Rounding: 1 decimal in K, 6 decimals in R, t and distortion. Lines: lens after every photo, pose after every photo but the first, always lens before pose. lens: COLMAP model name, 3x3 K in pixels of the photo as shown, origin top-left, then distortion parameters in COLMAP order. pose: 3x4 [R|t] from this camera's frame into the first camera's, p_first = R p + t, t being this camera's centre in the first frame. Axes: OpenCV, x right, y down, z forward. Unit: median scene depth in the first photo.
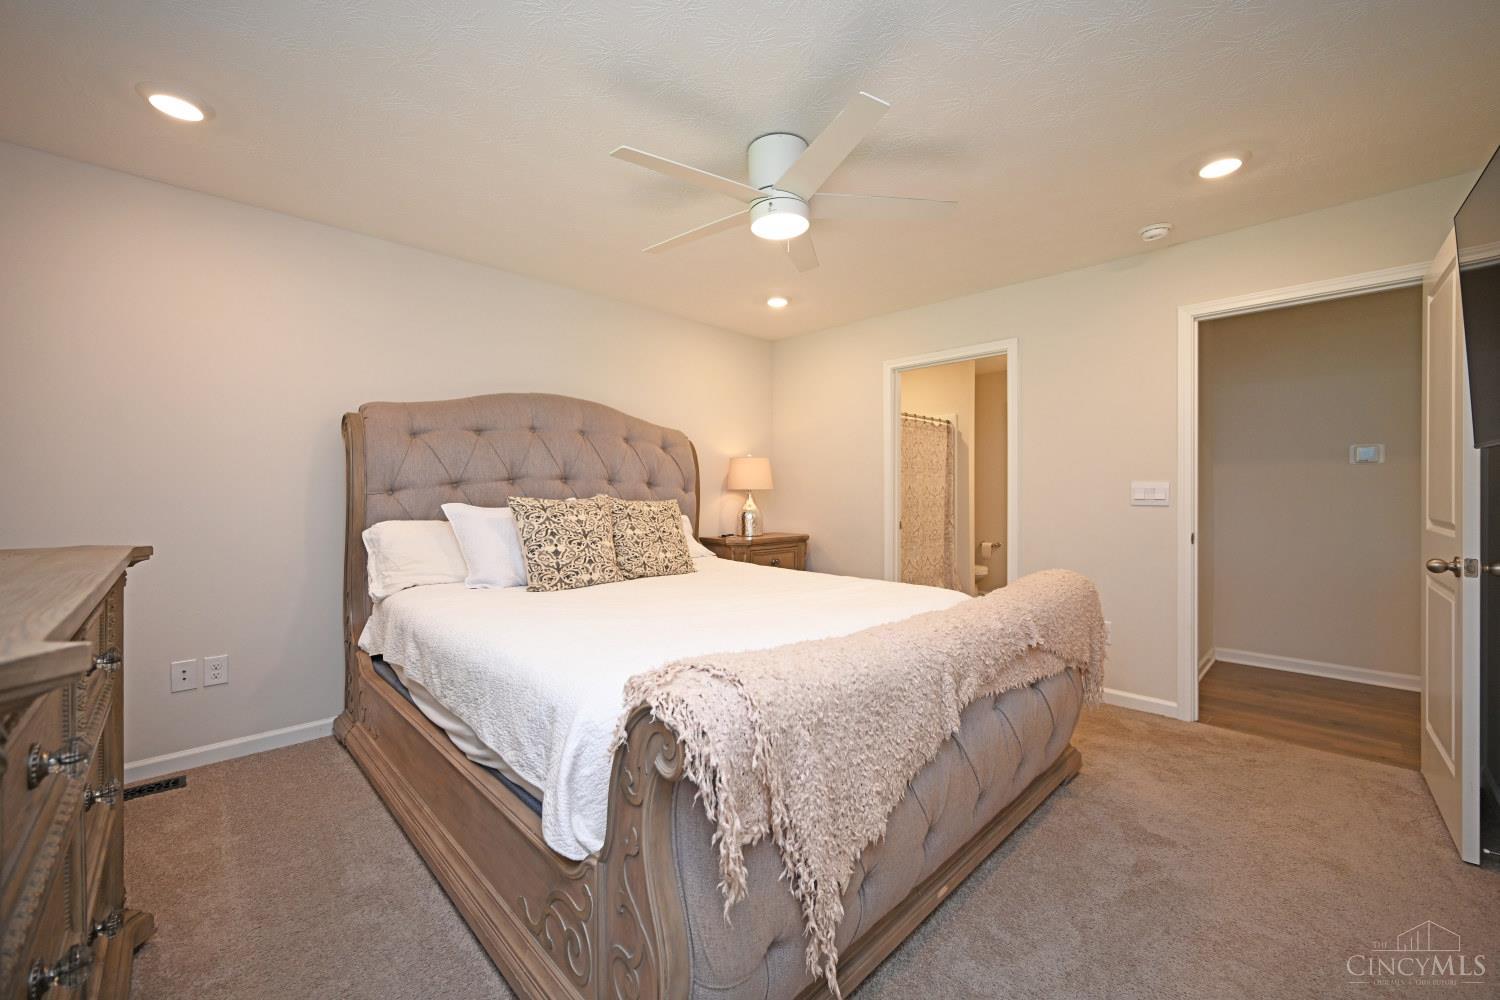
lens RADIAL K [[595.1, 0, 752.3], [0, 595.1, 497.8], [0, 0, 1]] dist [0.000908, 0.000642]
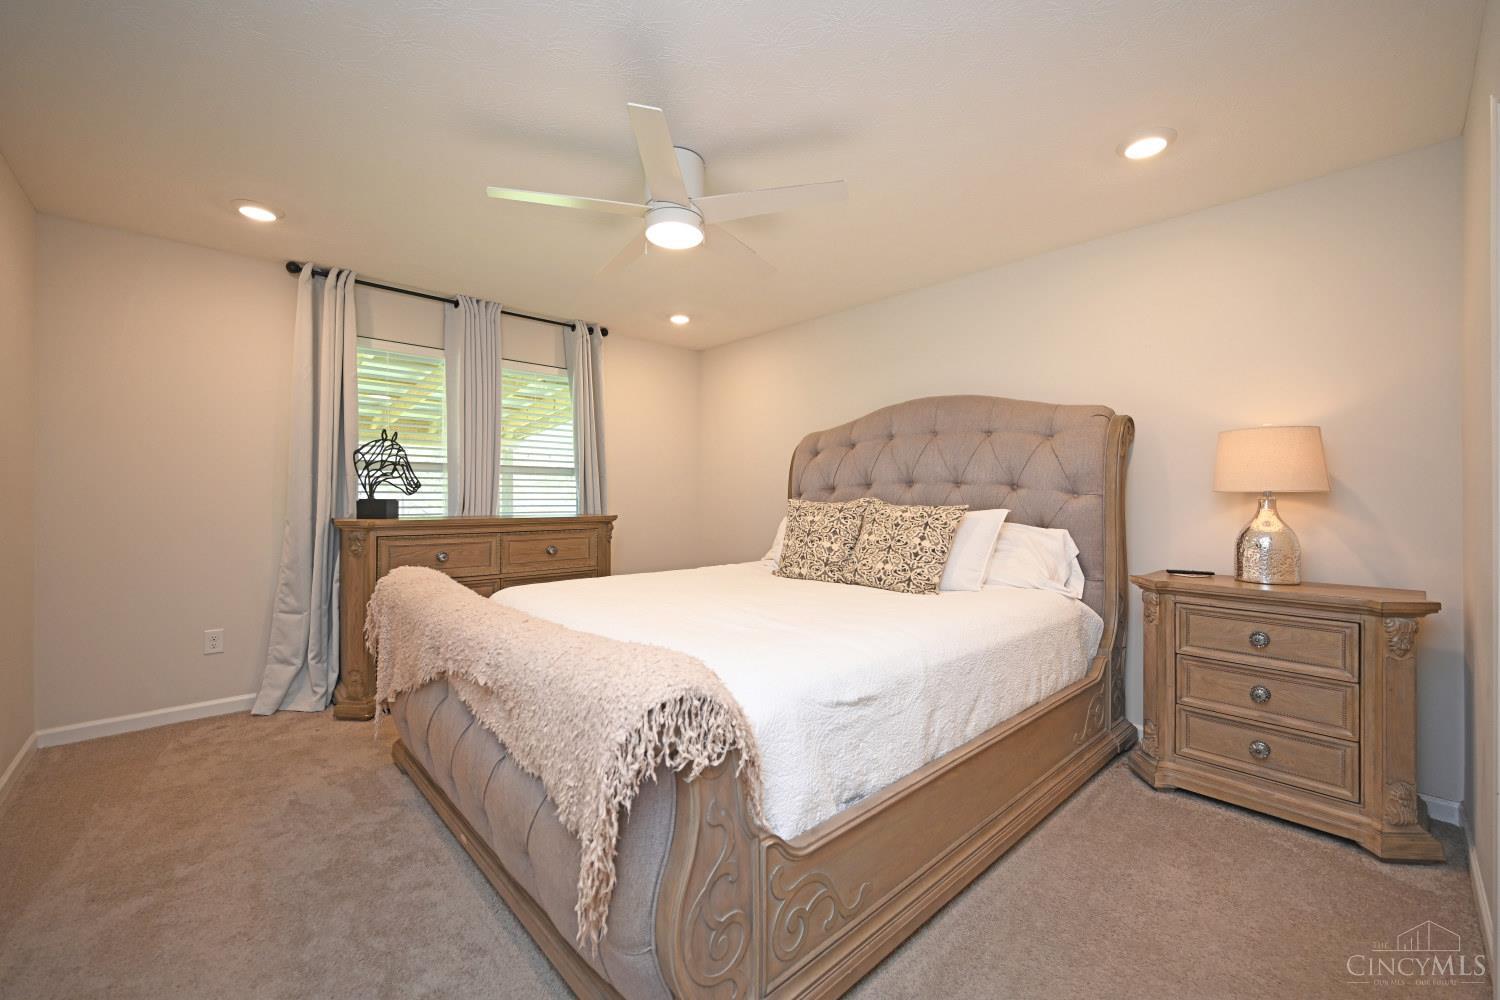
lens RADIAL K [[595.1, 0, 740.4], [0, 595.1, 499.2], [0, 0, 1]] dist [0.000908, 0.000642]
pose [[-0.028251, 0.010333, -0.999547, 0.755920], [-0.011315, 0.999879, 0.010656, -0.010958], [0.999537, 0.011611, -0.028131, 0.818794]]
